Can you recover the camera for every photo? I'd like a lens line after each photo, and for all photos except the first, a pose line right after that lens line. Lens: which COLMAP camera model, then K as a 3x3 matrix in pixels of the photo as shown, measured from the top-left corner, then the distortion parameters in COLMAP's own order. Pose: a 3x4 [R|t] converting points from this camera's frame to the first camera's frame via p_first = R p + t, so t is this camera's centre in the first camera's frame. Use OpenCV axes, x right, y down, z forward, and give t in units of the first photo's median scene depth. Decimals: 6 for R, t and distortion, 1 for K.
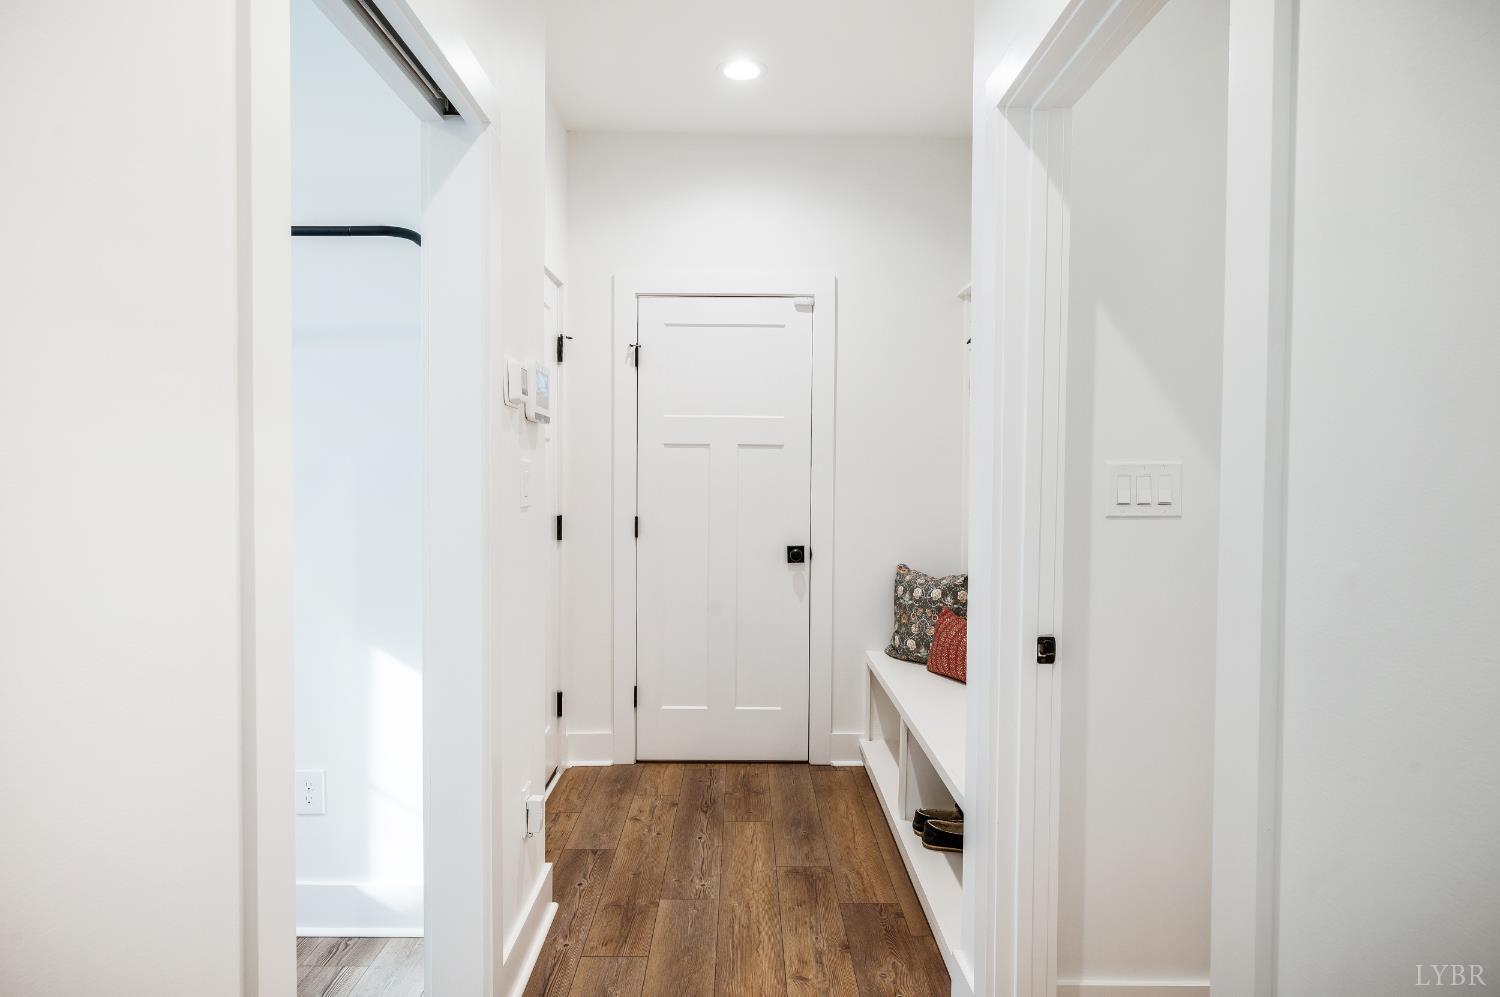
lens RADIAL K [[606.9, 0, 748.0], [0, 606.9, 490.3], [0, 0, 1]] dist [-0.004046, -0.000251]
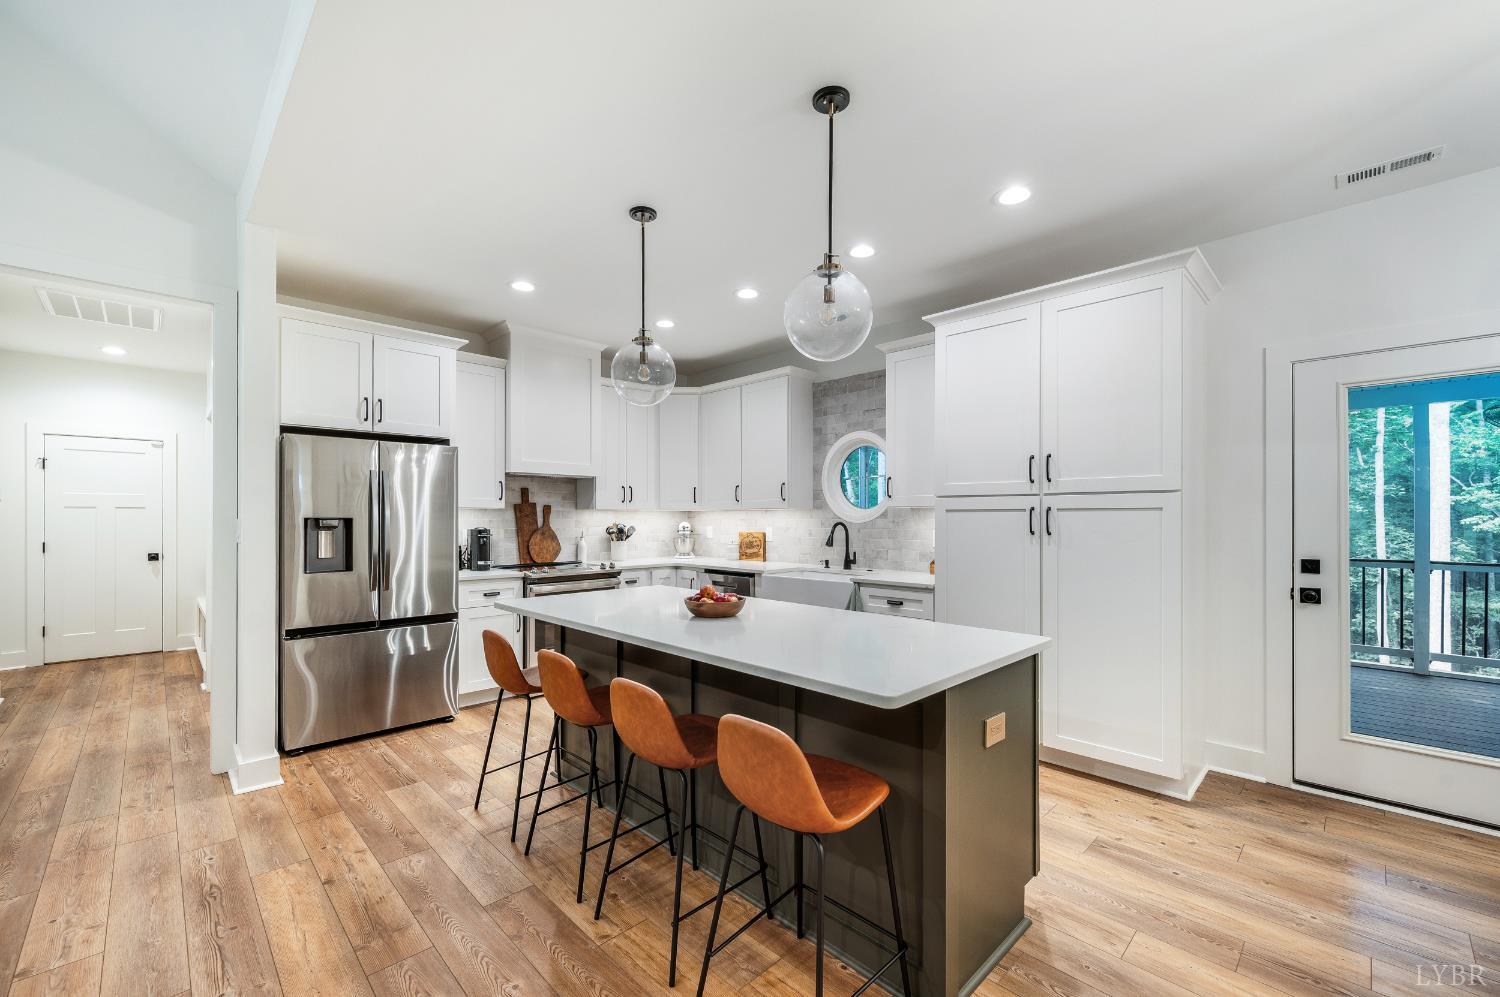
lens RADIAL K [[606.9, 0, 753.1], [0, 606.9, 519.6], [0, 0, 1]] dist [-0.004046, -0.000251]
pose [[0.728633, -0.007377, 0.684864, 0.163475], [0.016380, 0.999844, -0.006656, 0.019310], [-0.684708, 0.016068, 0.728640, -2.093544]]
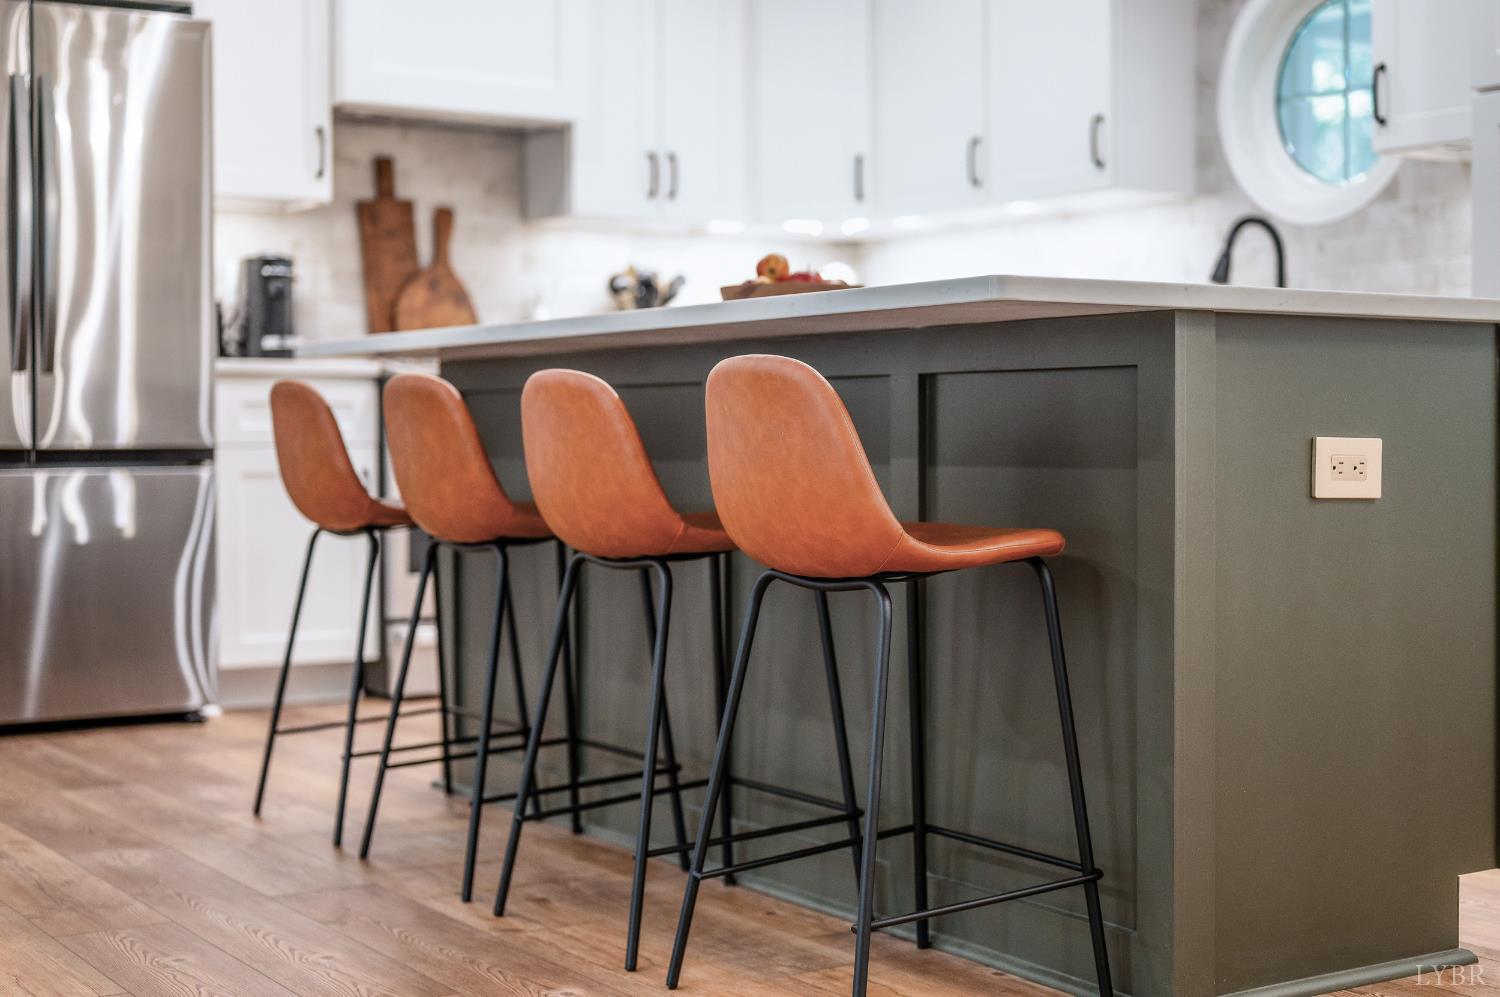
lens RADIAL K [[2163.5, 0, 760.5], [0, 2163.5, 487.0], [0, 0, 1]] dist [0.014089, 0.000000]
pose [[0.852841, -0.021155, 0.521742, 0.017003], [0.017044, 0.999774, 0.012678, 0.247114], [-0.521892, -0.001920, 0.853009, -2.545770]]
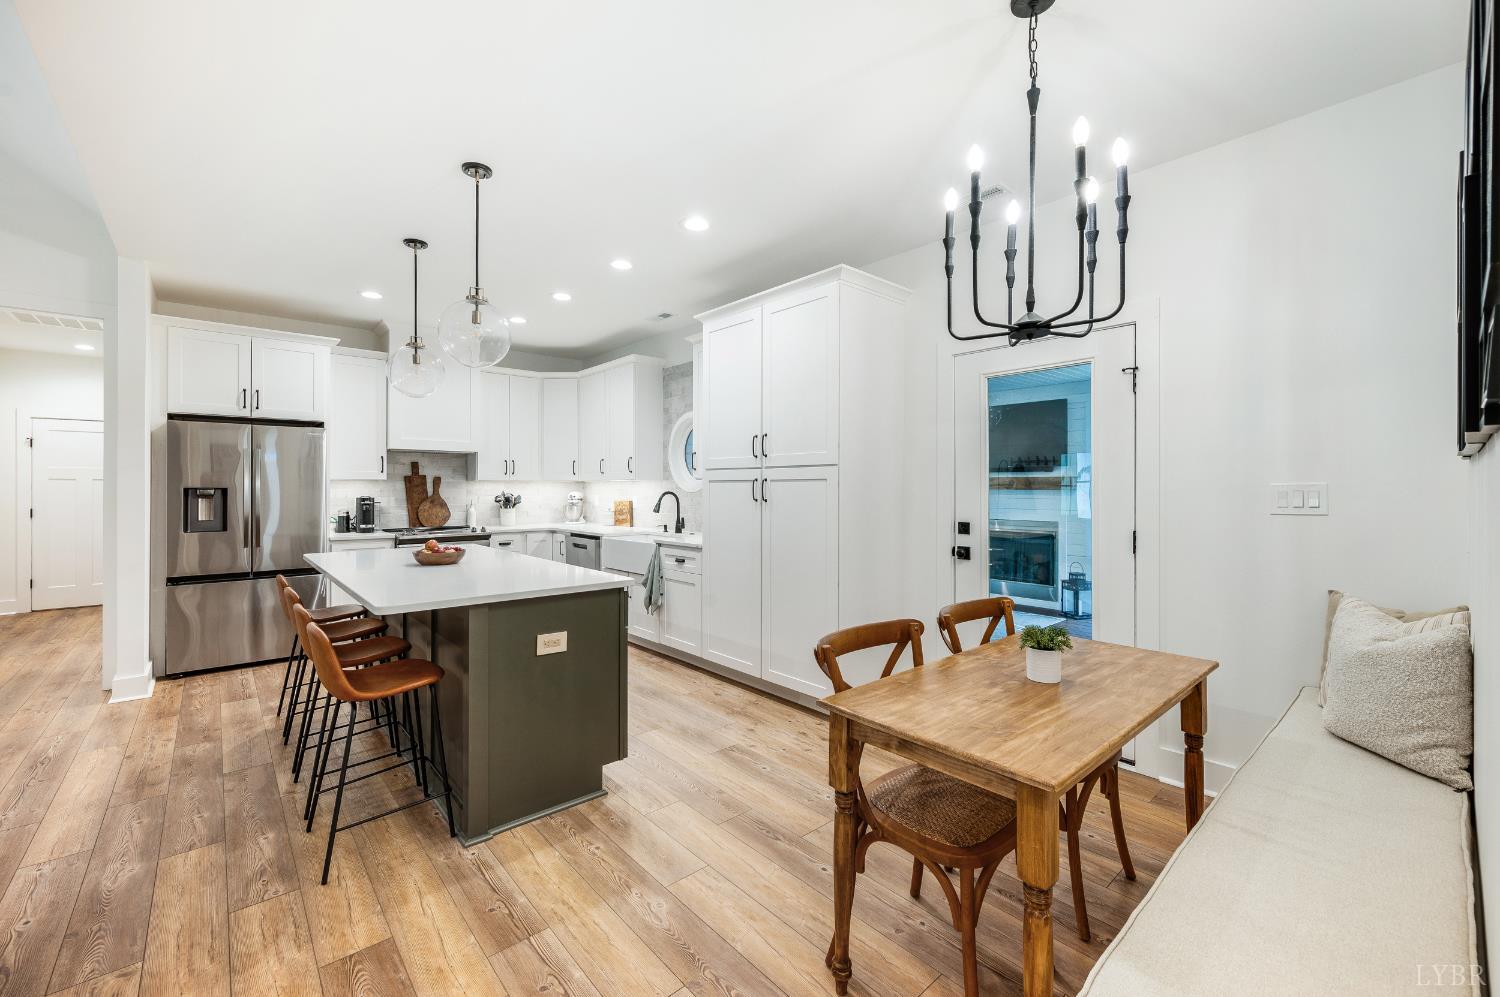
lens RADIAL K [[606.9, 0, 755.5], [0, 606.9, 489.8], [0, 0, 1]] dist [-0.004046, -0.000251]
pose [[0.764052, -0.007002, 0.645117, 0.471201], [0.016509, 0.999826, -0.008702, 0.035272], [-0.644943, 0.017299, 0.764035, -2.690063]]
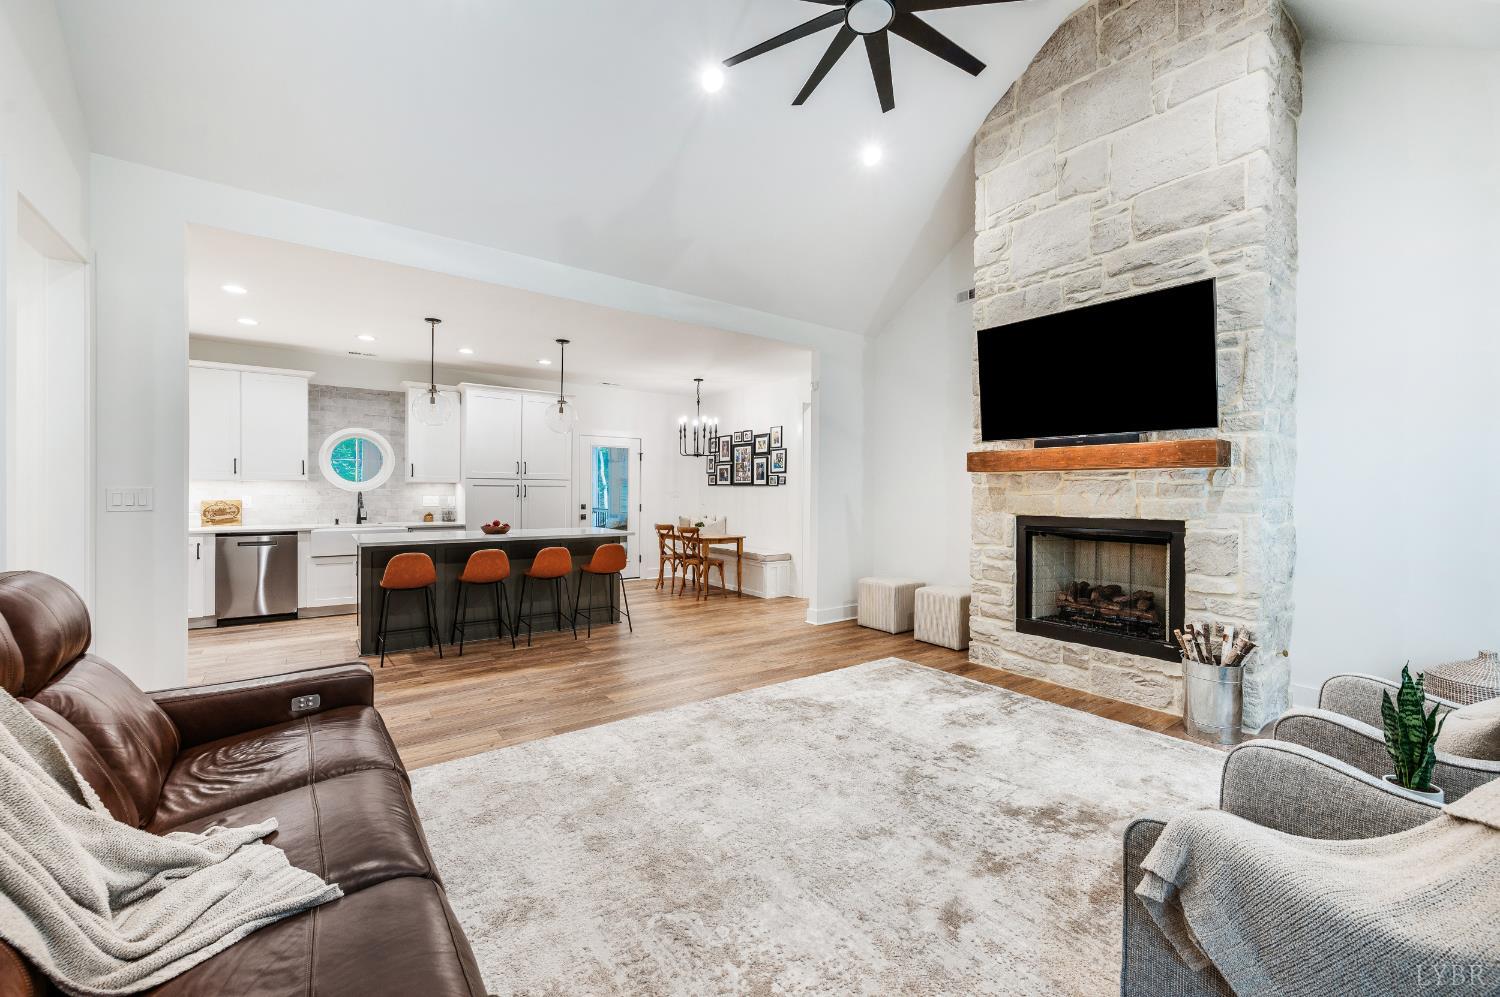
lens RADIAL K [[606.9, 0, 759.4], [0, 606.9, 494.5], [0, 0, 1]] dist [-0.004046, -0.000251]
pose [[-0.585394, -0.015286, 0.810605, -1.456081], [0.003315, 0.999769, 0.021248, -0.015347], [-0.810742, 0.015126, -0.585208, -0.876487]]
